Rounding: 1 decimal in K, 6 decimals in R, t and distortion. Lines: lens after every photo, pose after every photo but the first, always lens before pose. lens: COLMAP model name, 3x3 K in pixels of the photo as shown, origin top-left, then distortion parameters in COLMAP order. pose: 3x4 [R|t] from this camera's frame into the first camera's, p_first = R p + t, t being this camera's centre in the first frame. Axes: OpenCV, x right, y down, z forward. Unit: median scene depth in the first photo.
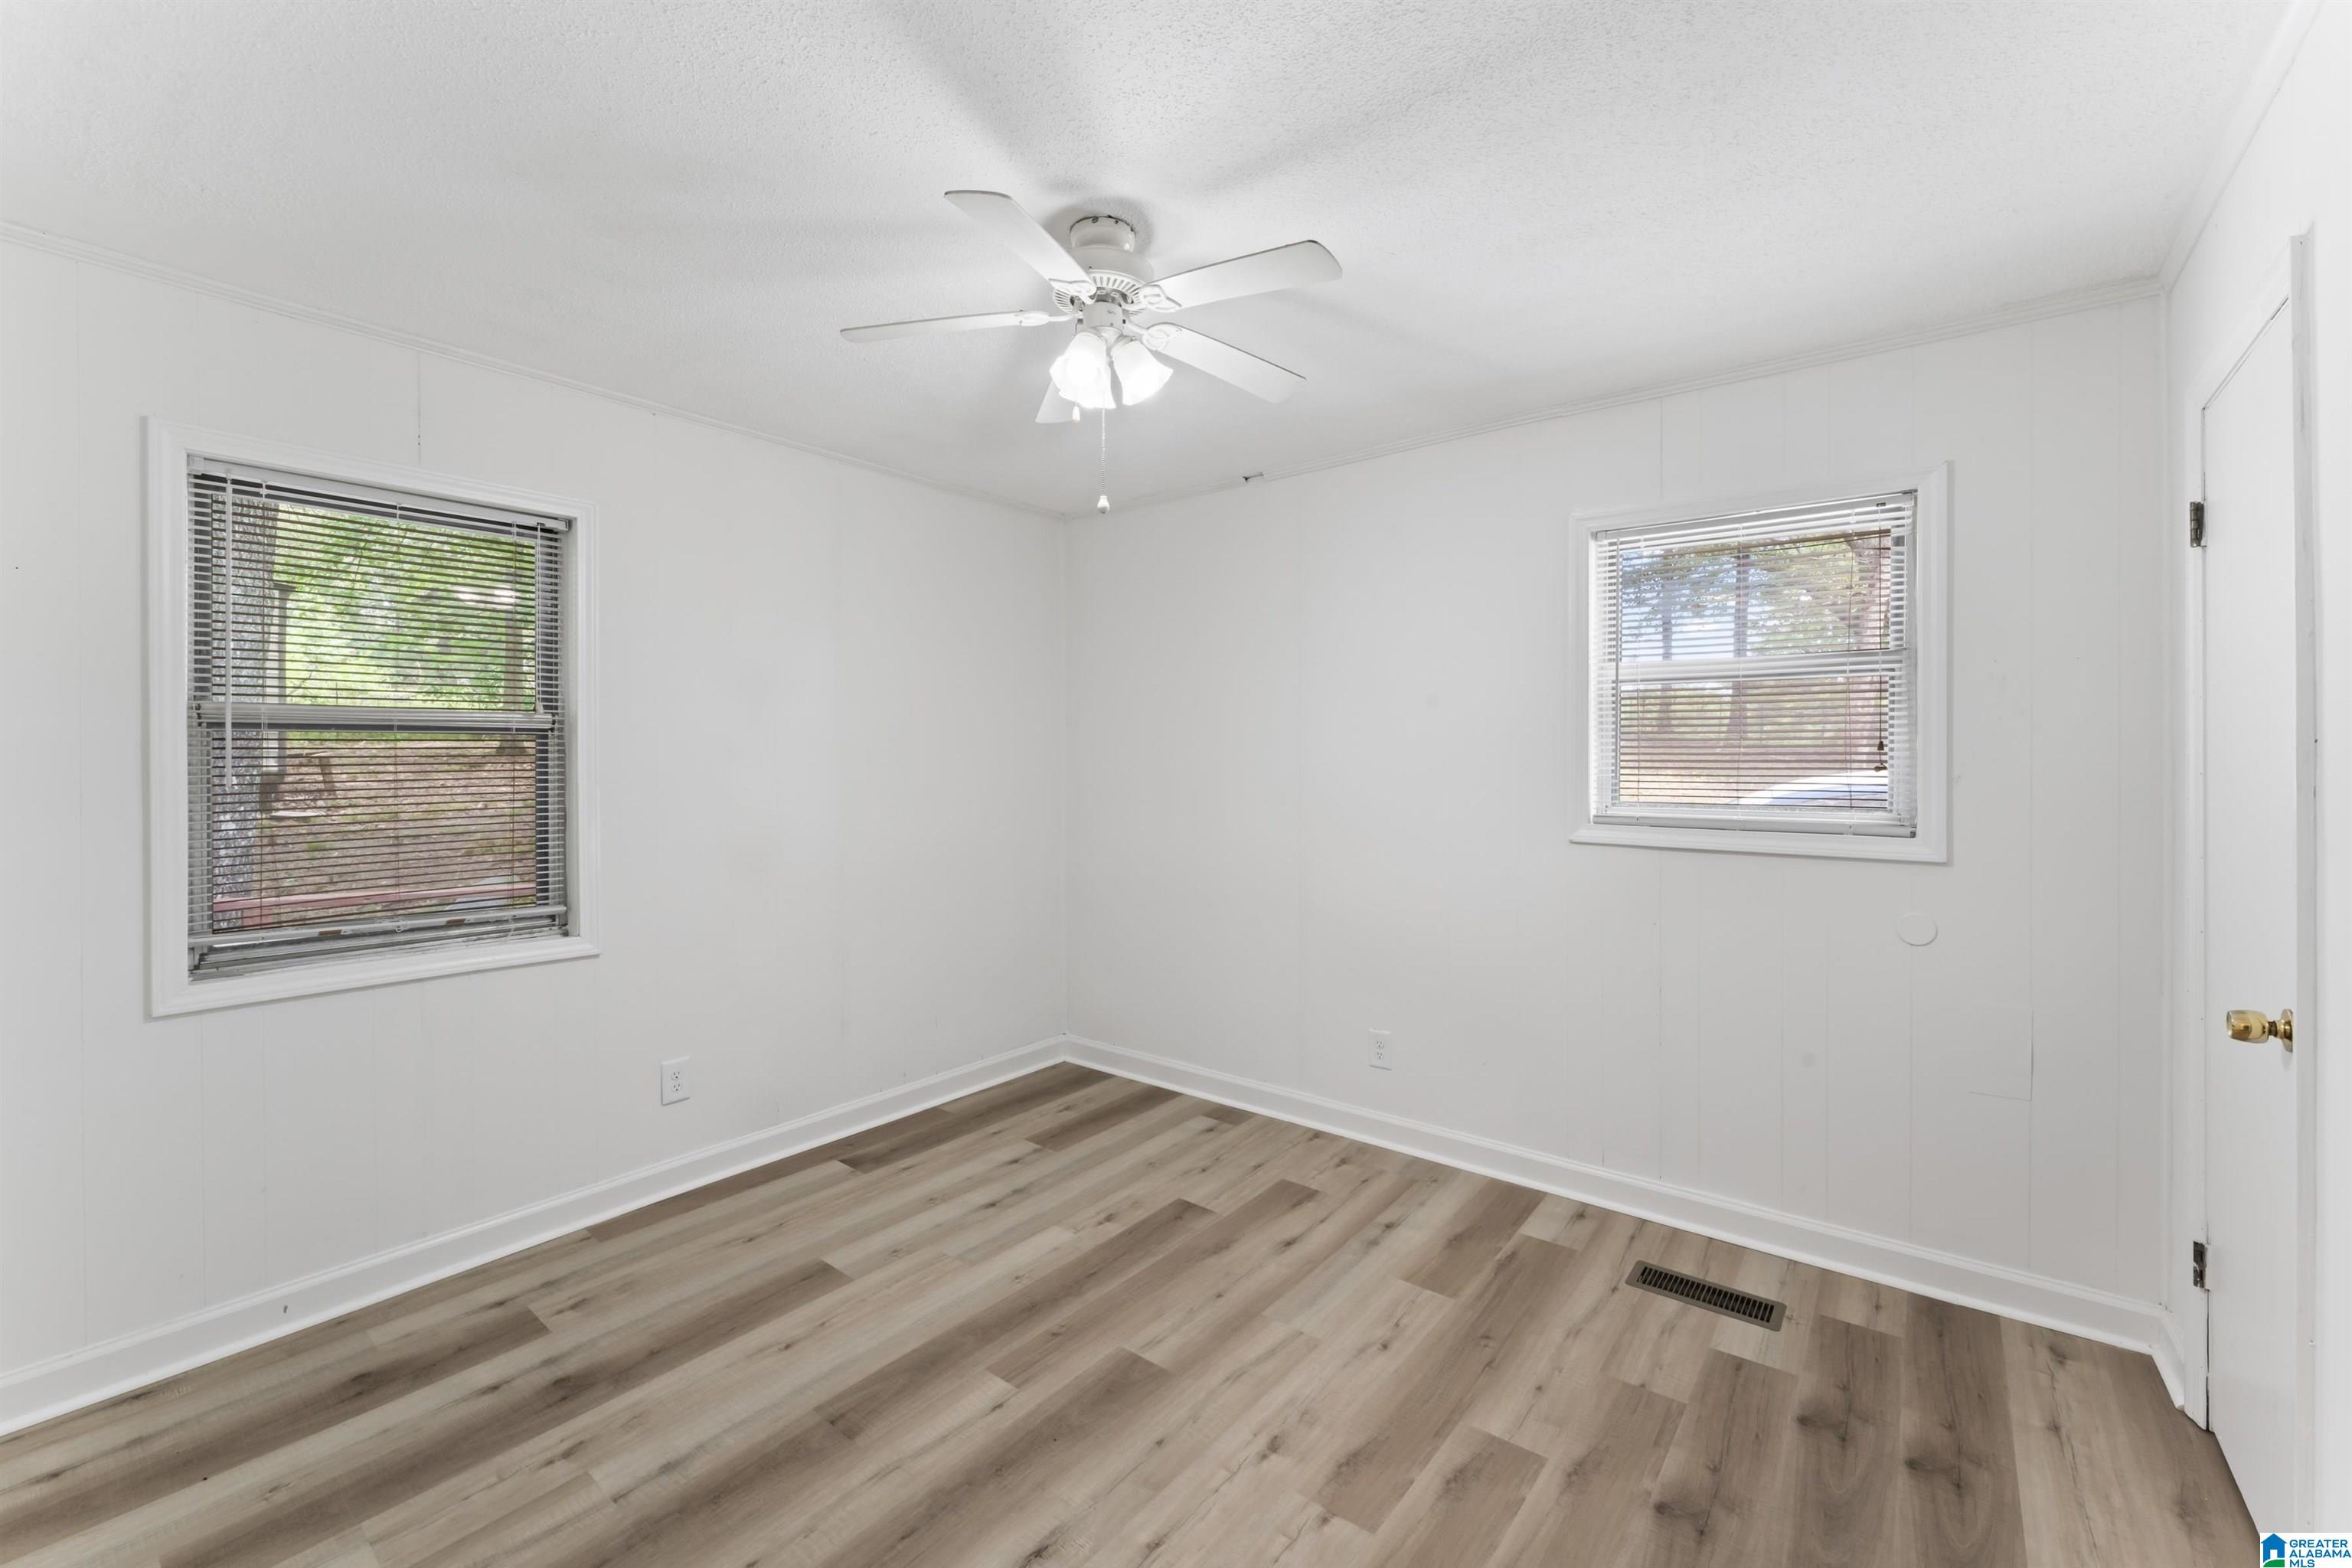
lens RADIAL K [[955.8, 0, 1175.0], [0, 955.8, 771.5], [0, 0, 1]] dist [-0.000318, 0.000538]
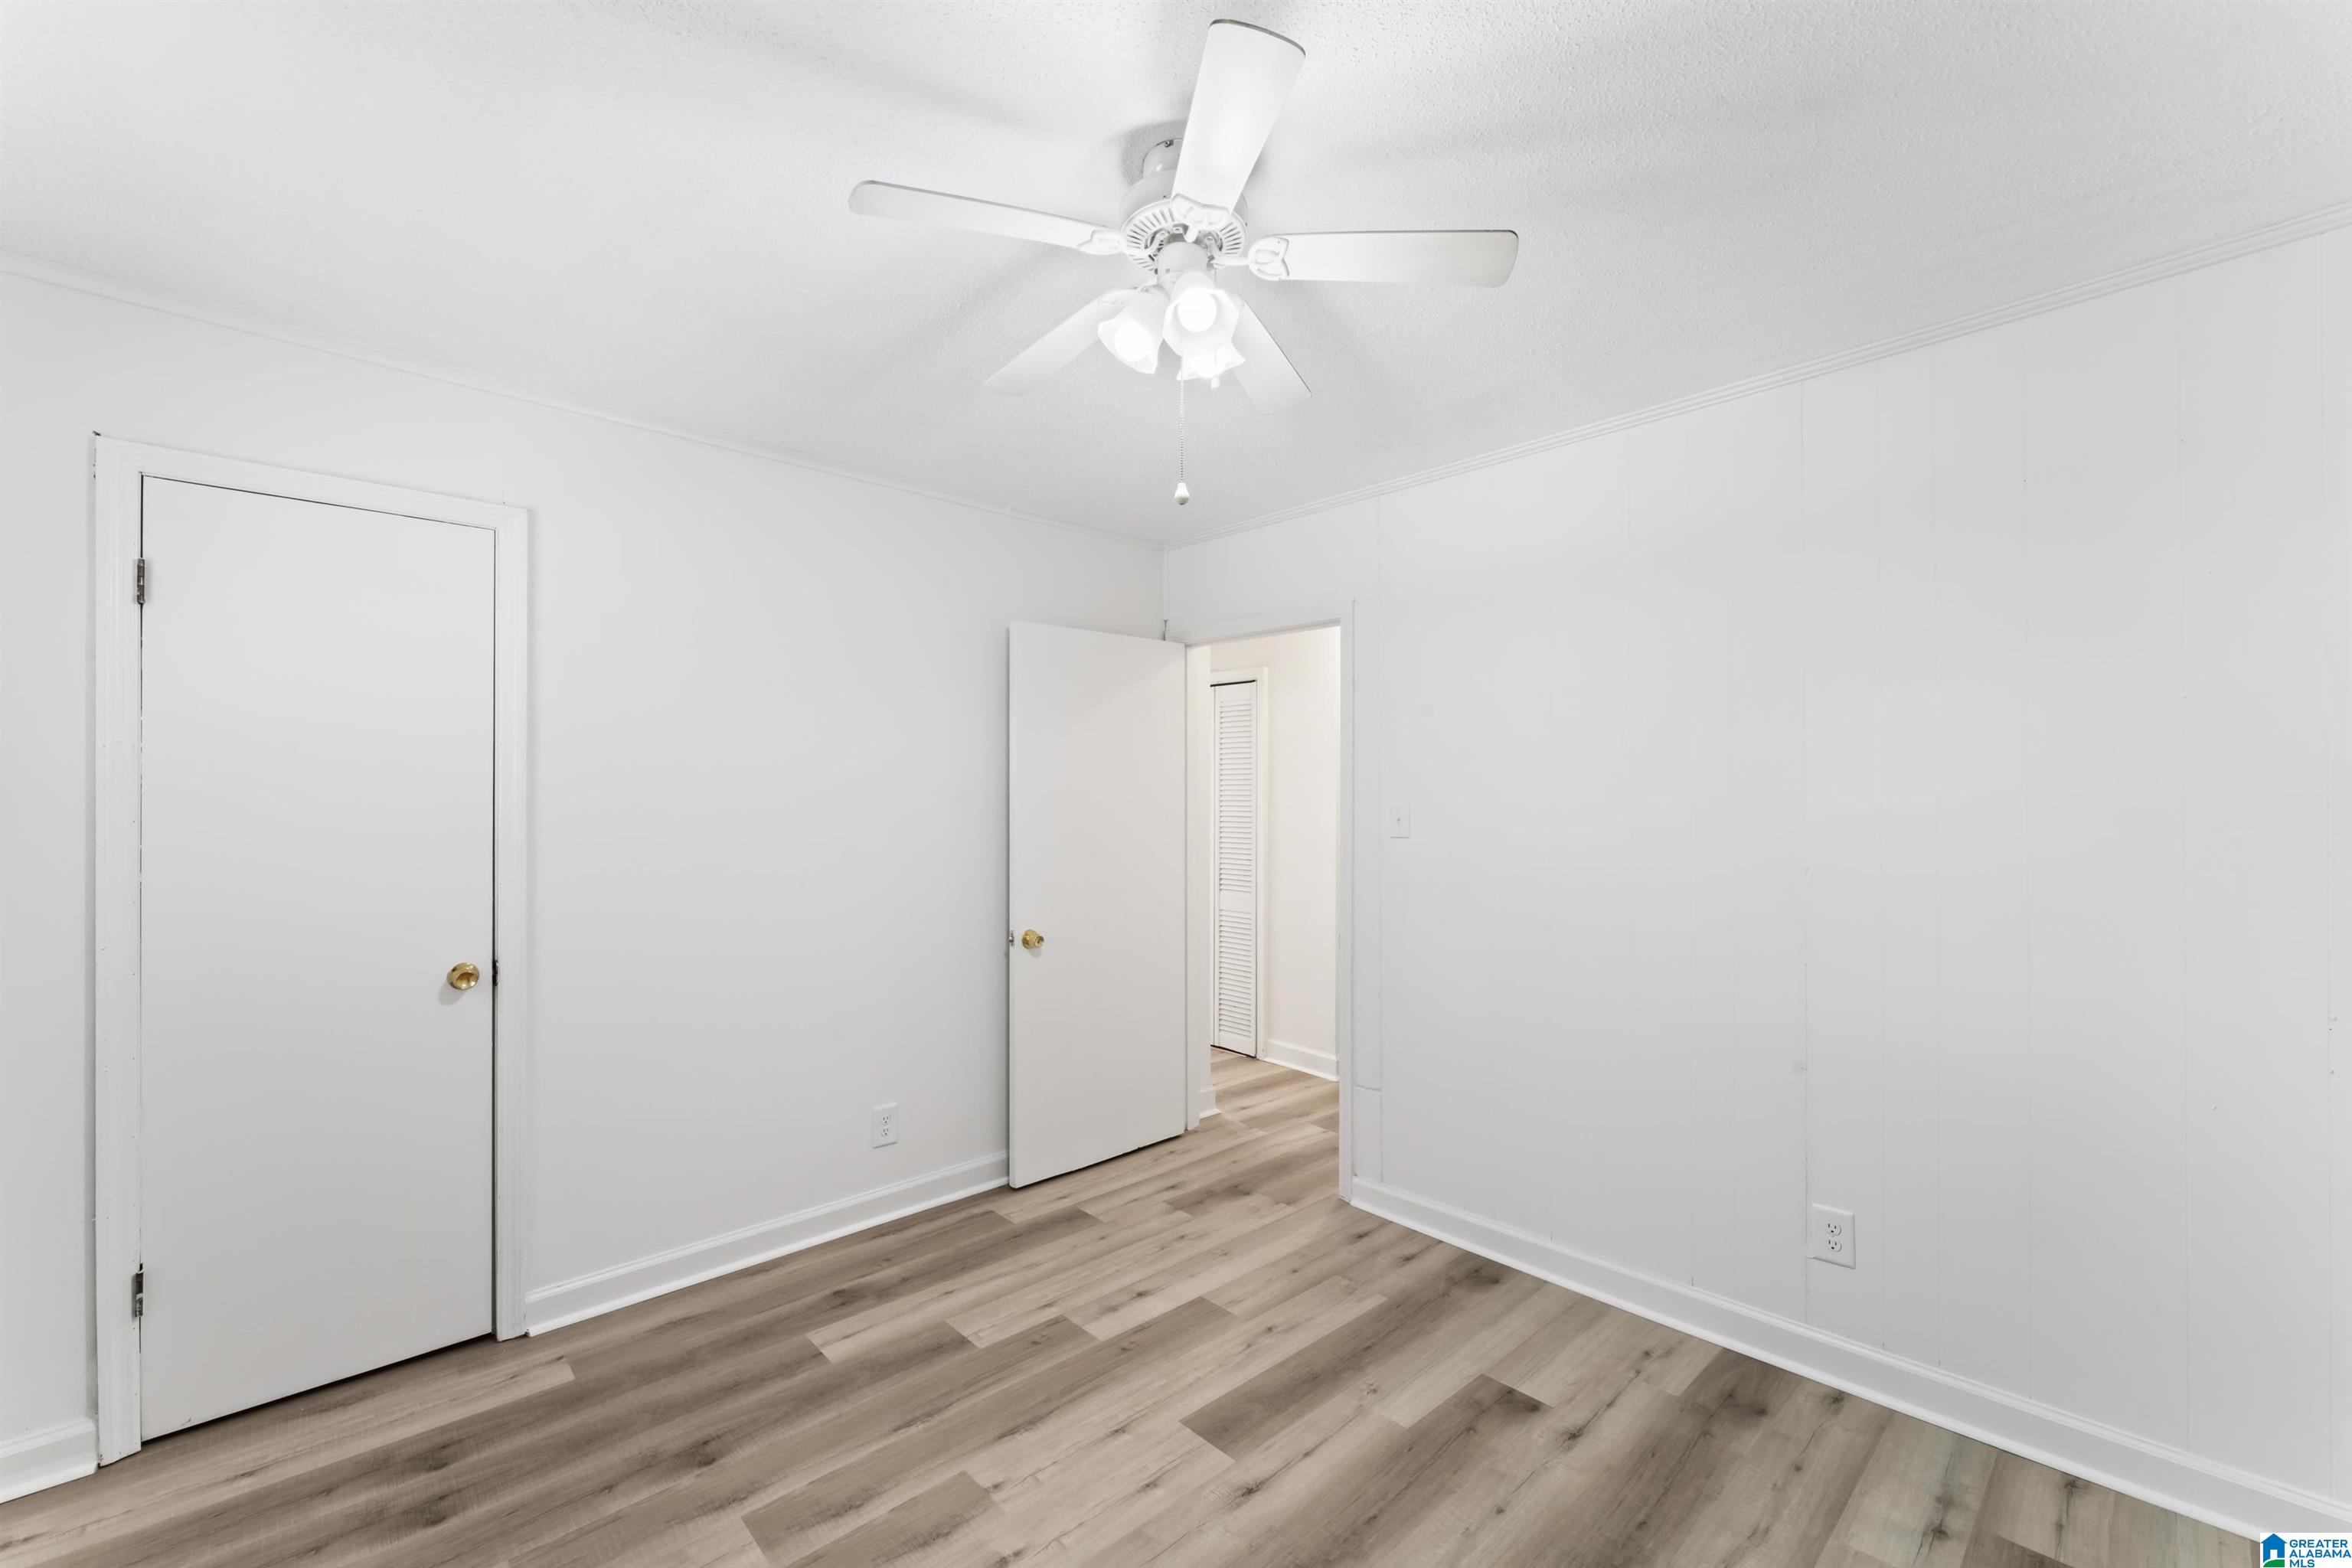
lens RADIAL K [[955.8, 0, 1172.0], [0, 955.8, 793.3], [0, 0, 1]] dist [-0.000318, 0.000538]
pose [[-0.988647, -0.000066, 0.150258, -0.205470], [0.000377, 0.999996, 0.002915, -0.030393], [-0.150257, 0.002938, -0.988643, 1.983766]]
